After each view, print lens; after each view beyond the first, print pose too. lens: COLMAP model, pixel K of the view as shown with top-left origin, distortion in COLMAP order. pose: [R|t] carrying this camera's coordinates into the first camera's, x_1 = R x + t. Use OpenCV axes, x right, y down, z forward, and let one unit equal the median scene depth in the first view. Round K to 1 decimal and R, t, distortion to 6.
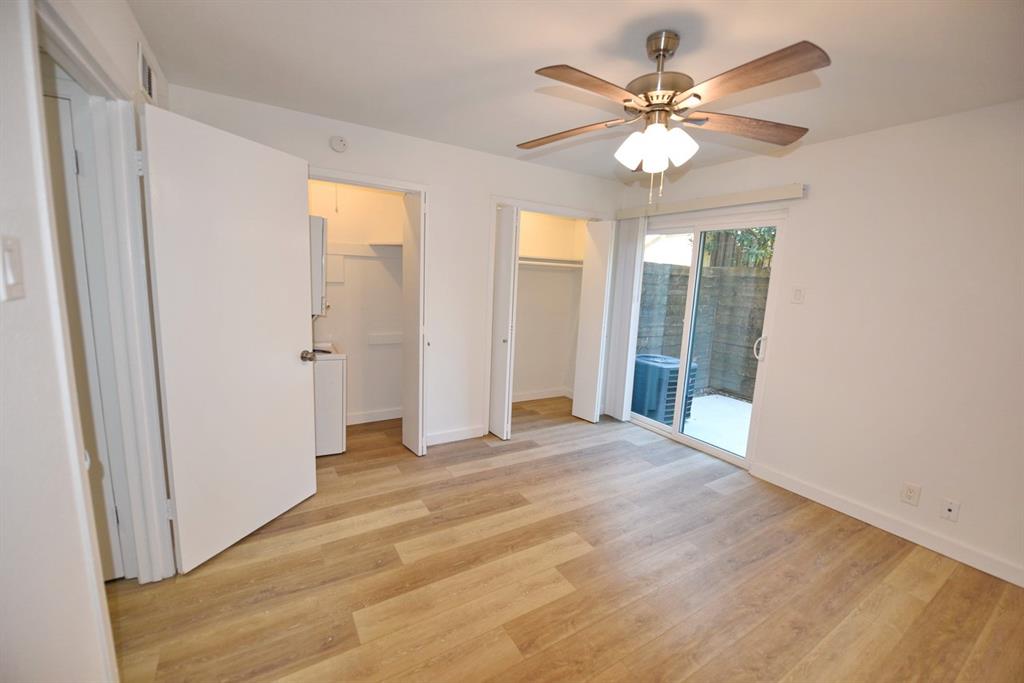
lens RADIAL K [[407.3, 0, 512.2], [0, 407.3, 344.0], [0, 0, 1]] dist [-0.015228, -0.002876]
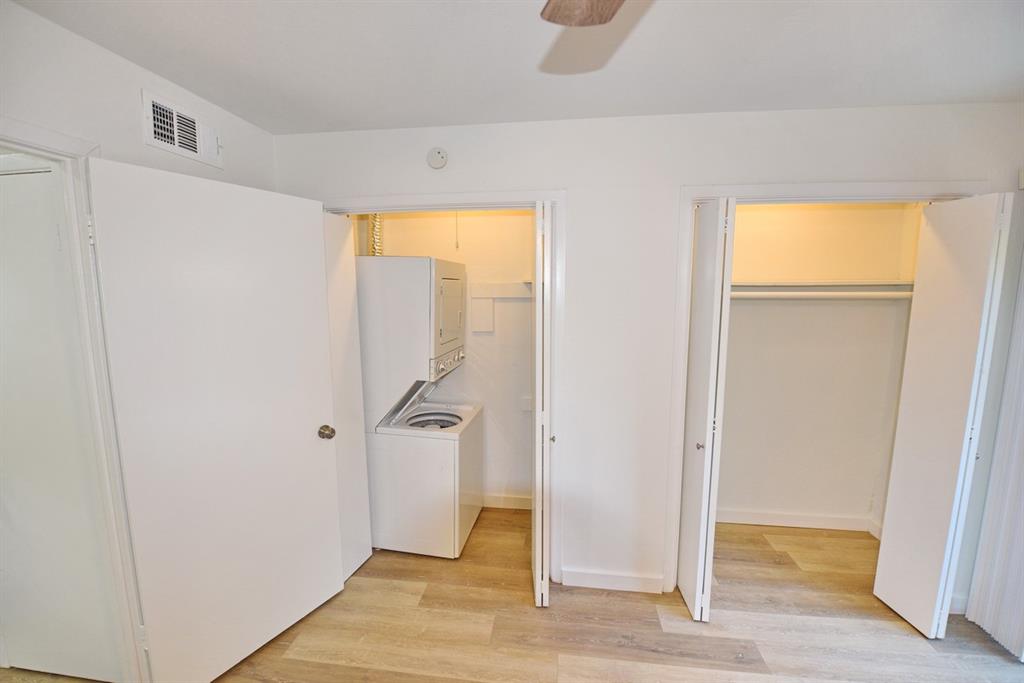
lens RADIAL K [[407.3, 0, 514.1], [0, 407.3, 341.7], [0, 0, 1]] dist [-0.015228, -0.002876]
pose [[0.782207, 0.031561, -0.622219, 0.134247], [-0.063869, 0.997516, -0.029695, -0.127272], [0.619736, 0.062968, 0.782280, 0.459683]]
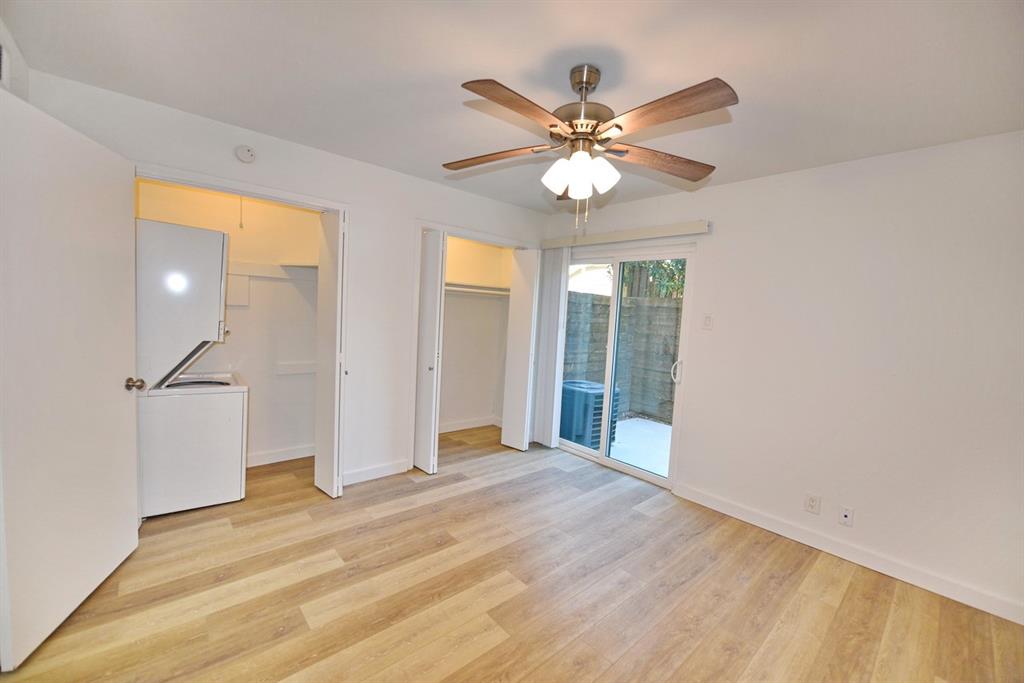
lens RADIAL K [[407.3, 0, 512.9], [0, 407.3, 342.9], [0, 0, 1]] dist [-0.015228, -0.002876]
pose [[0.983893, -0.002474, 0.178743, 0.001103], [0.015521, 0.997310, -0.071631, 0.004393], [-0.178085, 0.073251, 0.981285, 0.028281]]
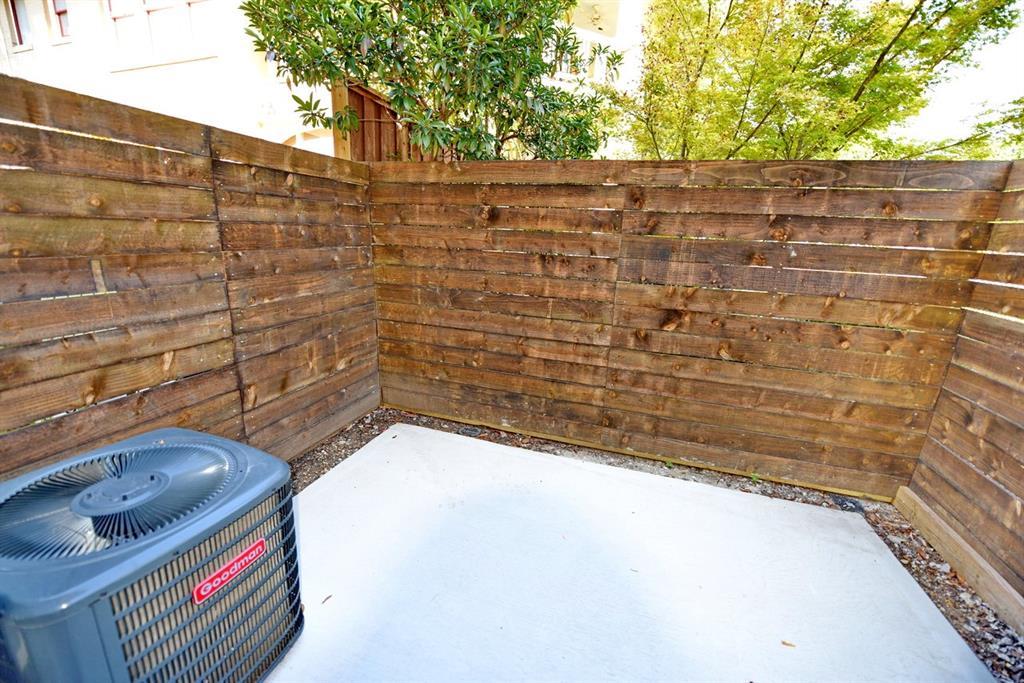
lens RADIAL K [[407.3, 0, 507.4], [0, 407.3, 341.5], [0, 0, 1]] dist [-0.015228, -0.002876]
pose [[0.769574, -0.178661, 0.613055, 0.605304], [0.092101, 0.981079, 0.170298, -0.097032], [-0.631881, -0.074594, 0.771468, 1.005437]]
